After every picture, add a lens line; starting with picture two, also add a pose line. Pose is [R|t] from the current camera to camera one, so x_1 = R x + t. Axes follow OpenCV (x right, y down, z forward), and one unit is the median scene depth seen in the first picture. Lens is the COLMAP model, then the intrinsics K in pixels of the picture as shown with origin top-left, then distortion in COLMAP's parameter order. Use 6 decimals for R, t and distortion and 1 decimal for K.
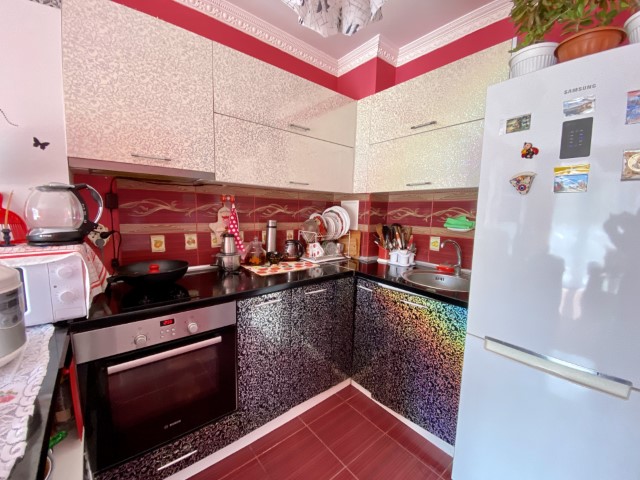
lens RADIAL K [[259.5, 0, 317.9], [0, 259.5, 241.1], [0, 0, 1]] dist [0.021876, -0.022420]
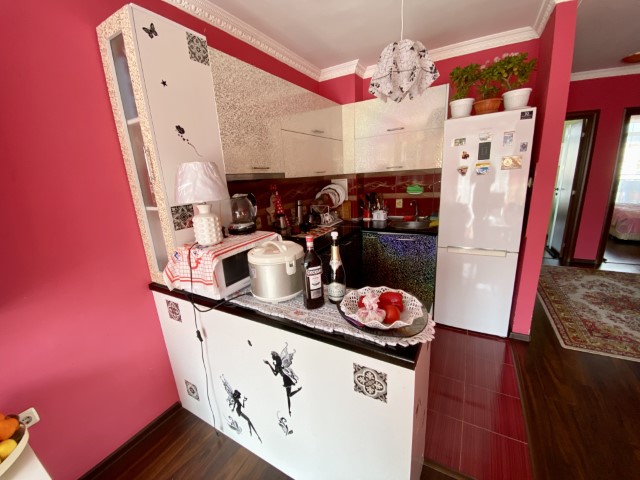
lens RADIAL K [[260.6, 0, 317.7], [0, 260.6, 242.5], [0, 0, 1]] dist [0.023782, -0.022046]
pose [[0.933145, -0.164375, 0.319721, -0.615391], [0.120813, 0.981008, 0.151746, -0.064260], [-0.338592, -0.102975, 0.935282, -0.372901]]
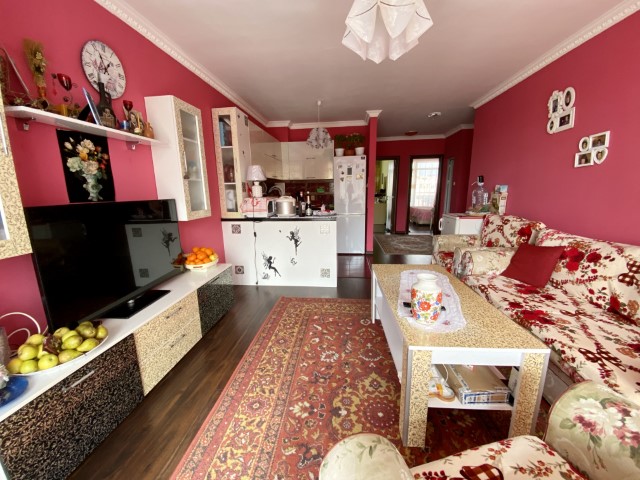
lens RADIAL K [[260.6, 0, 317.7], [0, 260.6, 242.5], [0, 0, 1]] dist [0.023782, -0.022046]
pose [[0.717155, -0.172734, 0.675168, -1.710683], [0.115248, 0.984853, 0.129547, 0.145836], [-0.687318, -0.015094, 0.726200, -1.266470]]
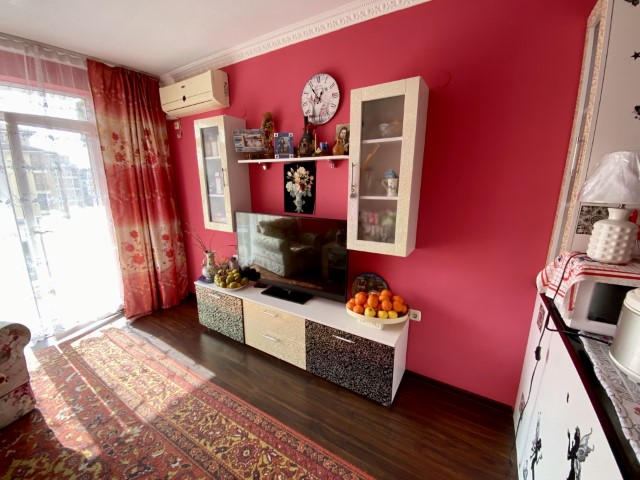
lens RADIAL K [[257.9, 0, 314.8], [0, 257.9, 245.0], [0, 0, 1]] dist [0.025207, -0.021061]
pose [[0.318174, 0.195809, -0.927590, -0.368757], [-0.107313, 0.979588, 0.169976, -0.044543], [0.941939, 0.045461, 0.332693, -0.338444]]
